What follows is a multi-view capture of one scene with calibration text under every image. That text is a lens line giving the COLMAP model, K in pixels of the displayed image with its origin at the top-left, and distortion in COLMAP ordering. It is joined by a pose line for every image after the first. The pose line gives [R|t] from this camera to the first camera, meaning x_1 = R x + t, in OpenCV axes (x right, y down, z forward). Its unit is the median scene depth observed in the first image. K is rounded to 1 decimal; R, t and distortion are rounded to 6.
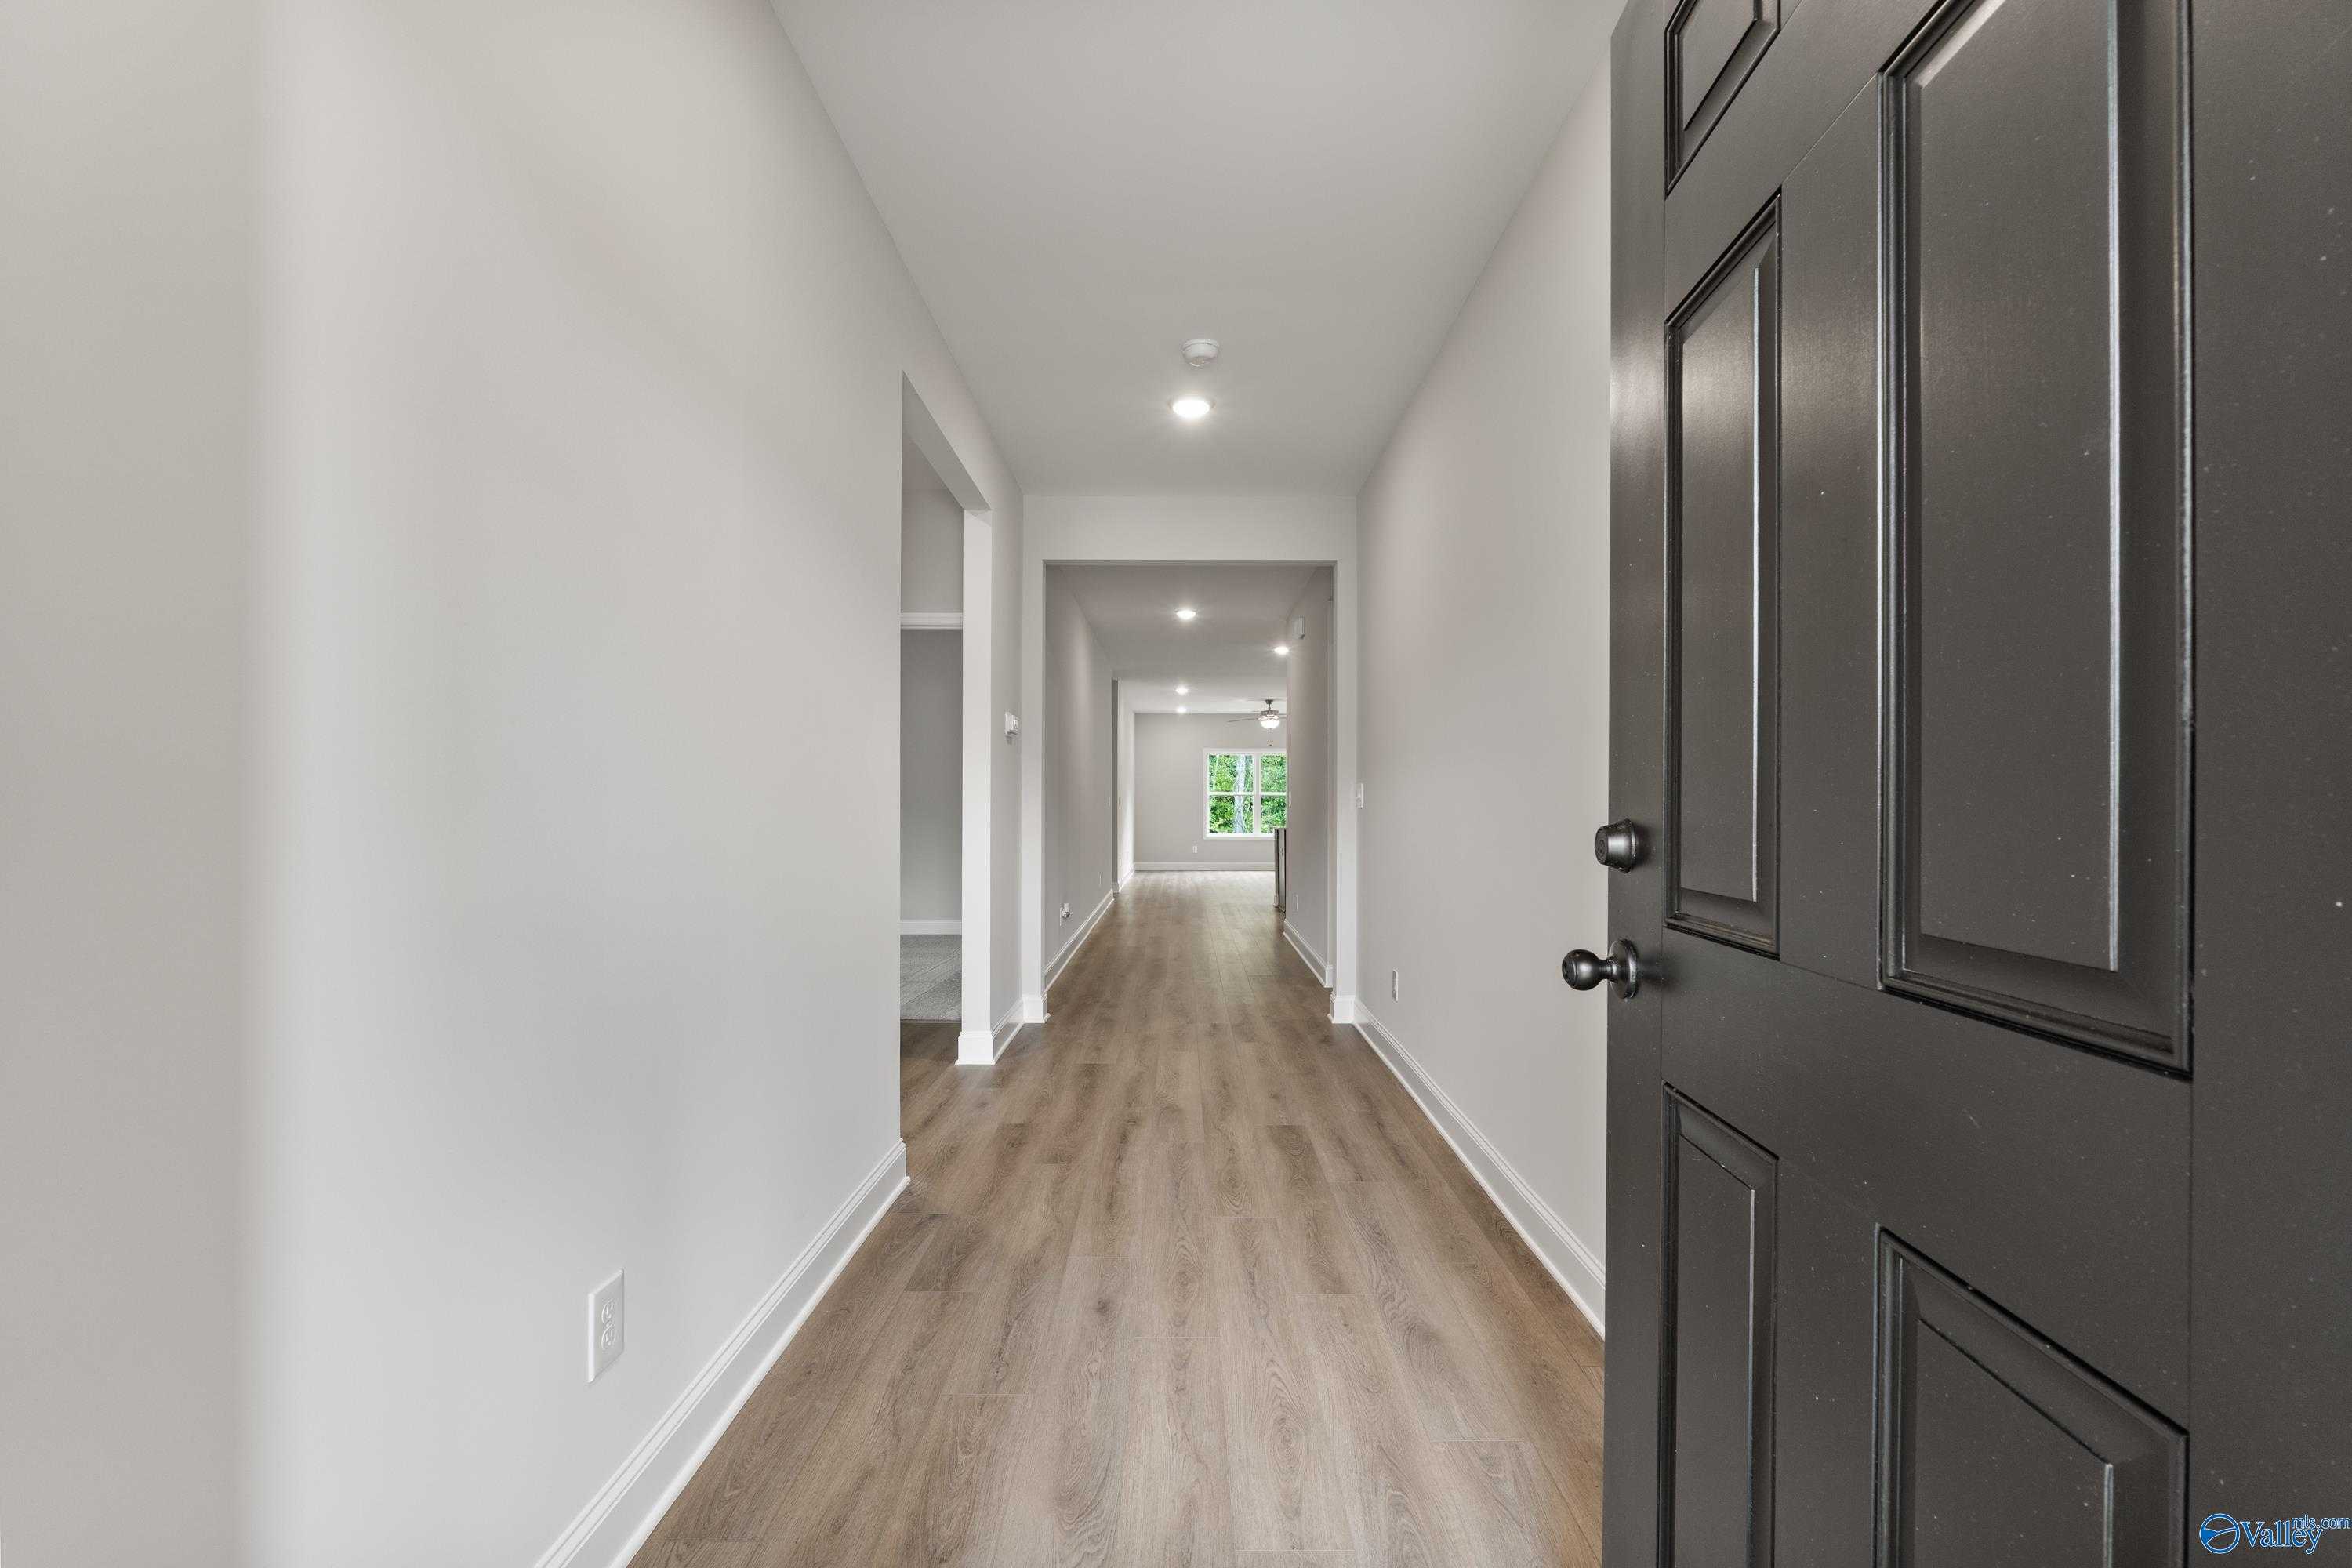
lens RADIAL K [[983.4, 0, 1176.0], [0, 983.4, 784.0], [0, 0, 1]] dist [-0.001978, -0.000265]
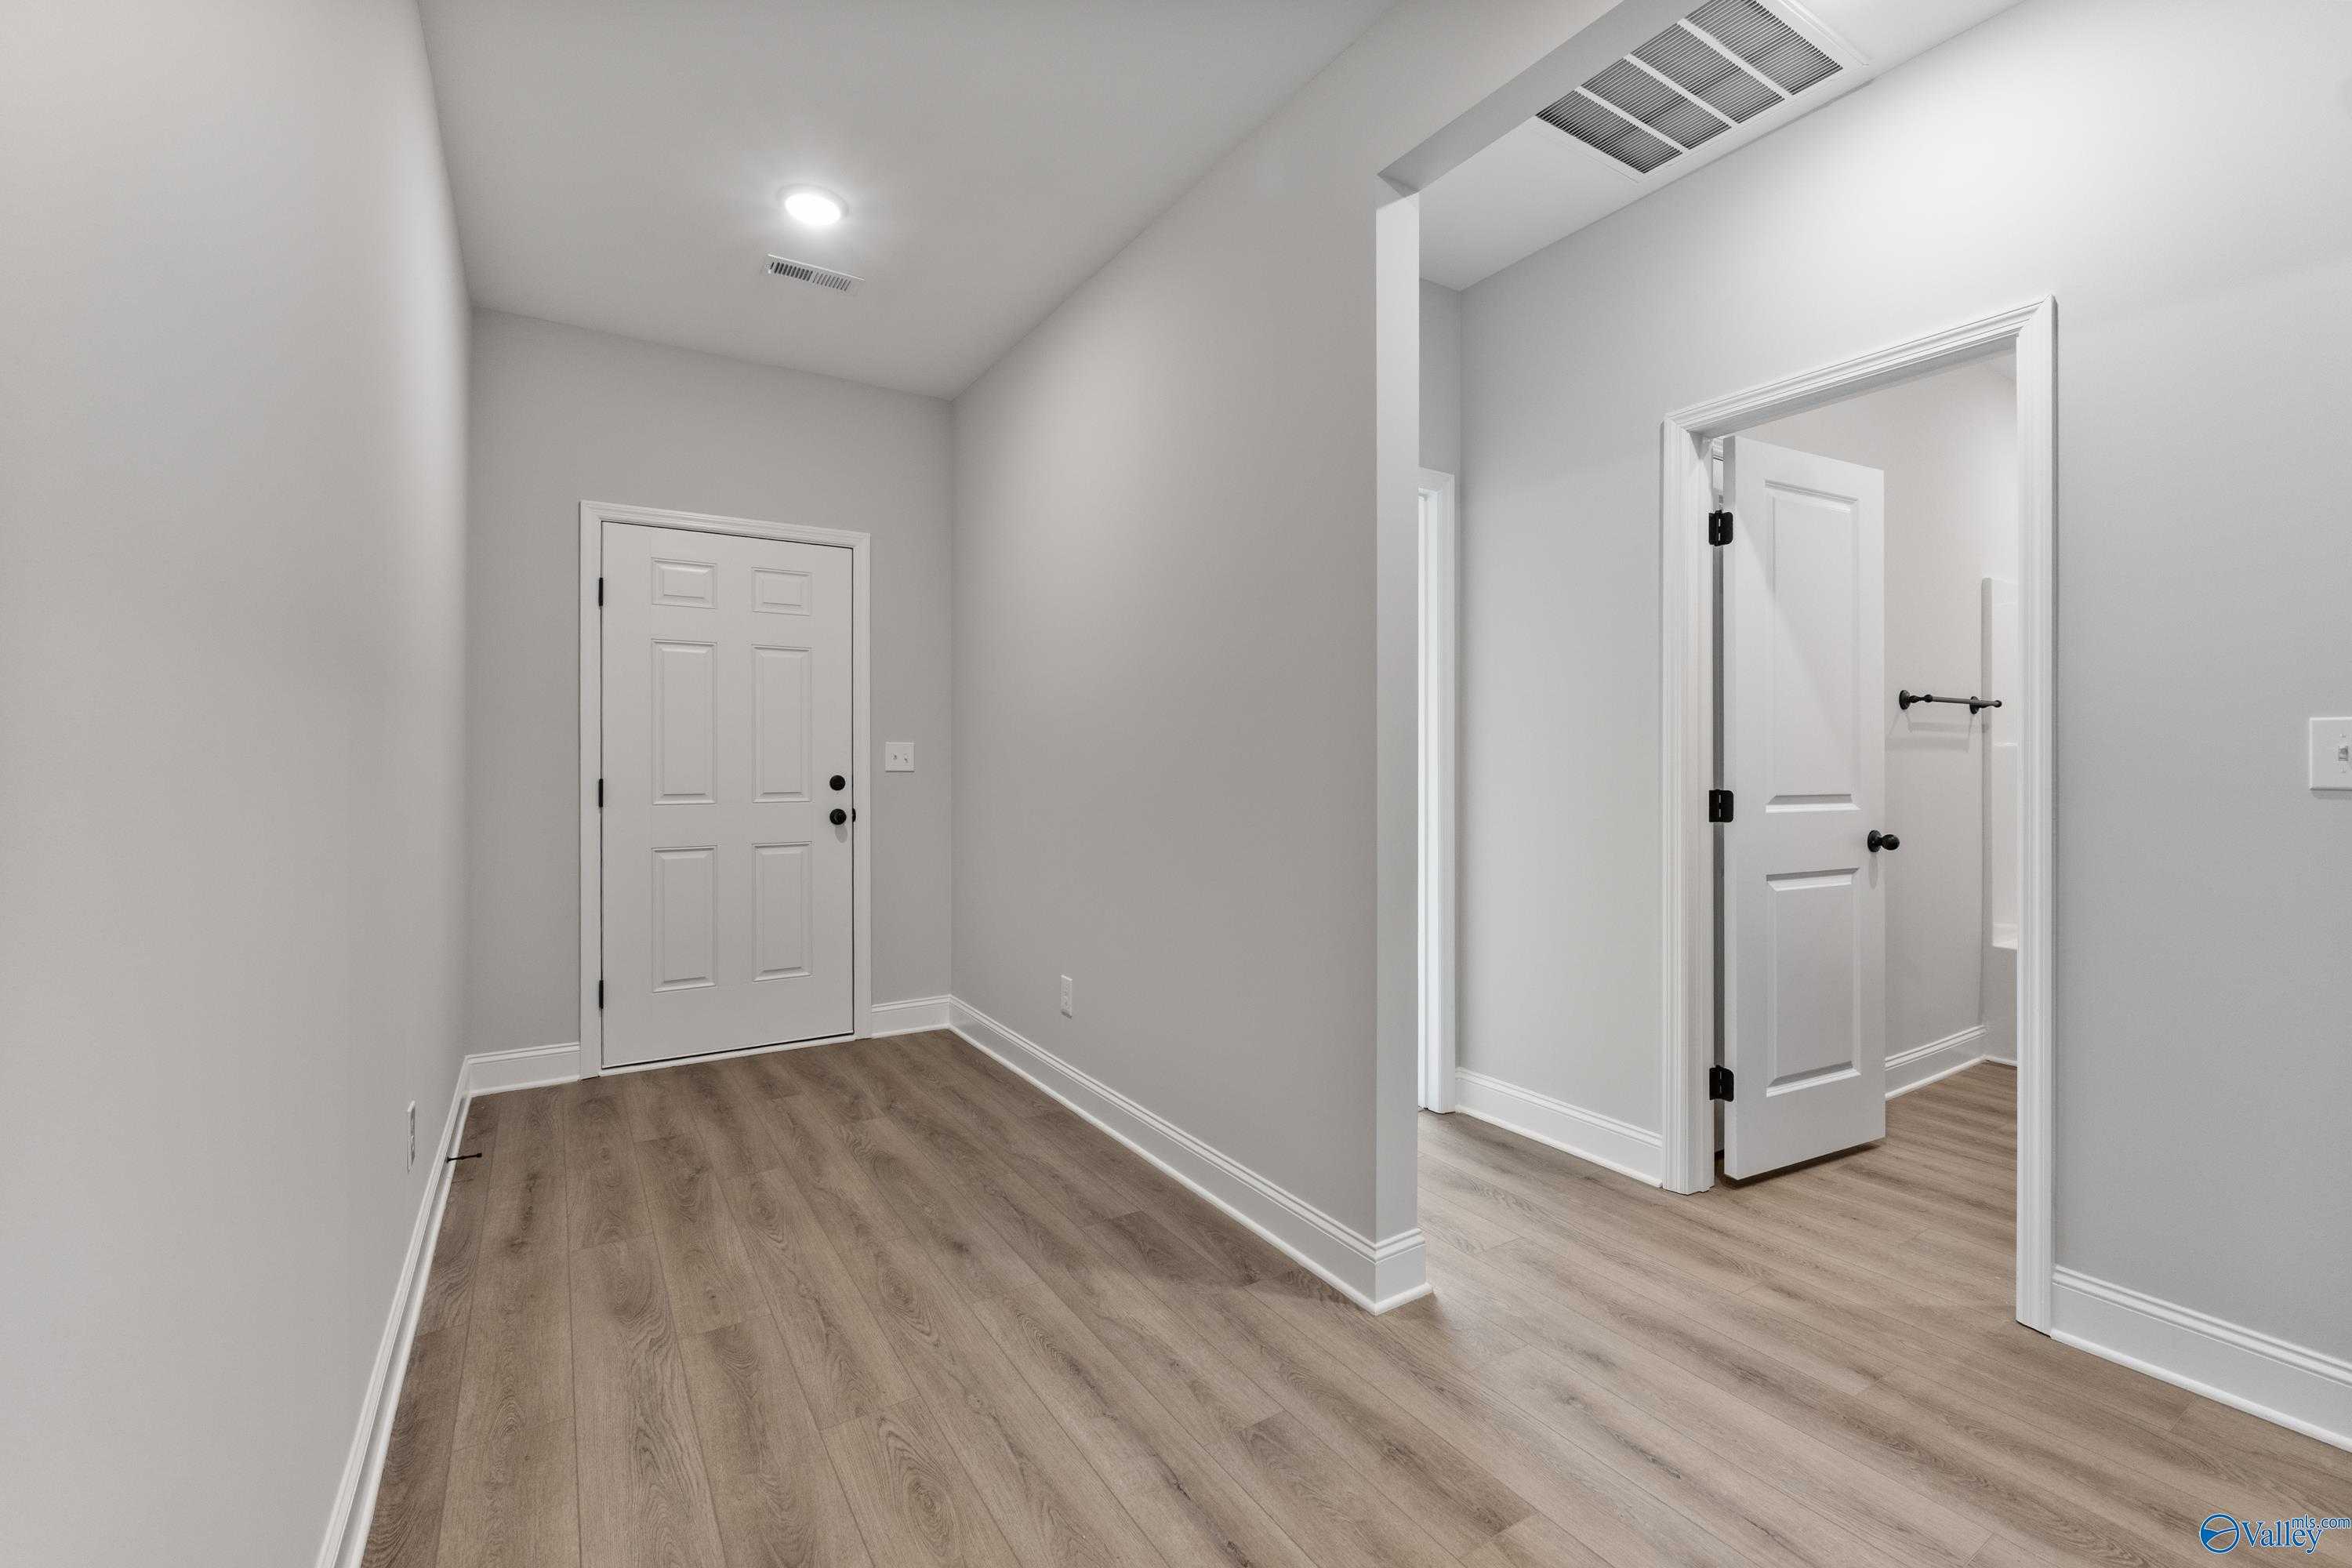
lens RADIAL K [[983.4, 0, 1176.0], [0, 983.4, 784.0], [0, 0, 1]] dist [-0.001978, -0.000265]
pose [[-0.841035, 0.008572, -0.540912, 0.278500], [0.010324, 0.999947, -0.000207, 0.027717], [0.540882, -0.005758, -0.841079, 1.868516]]
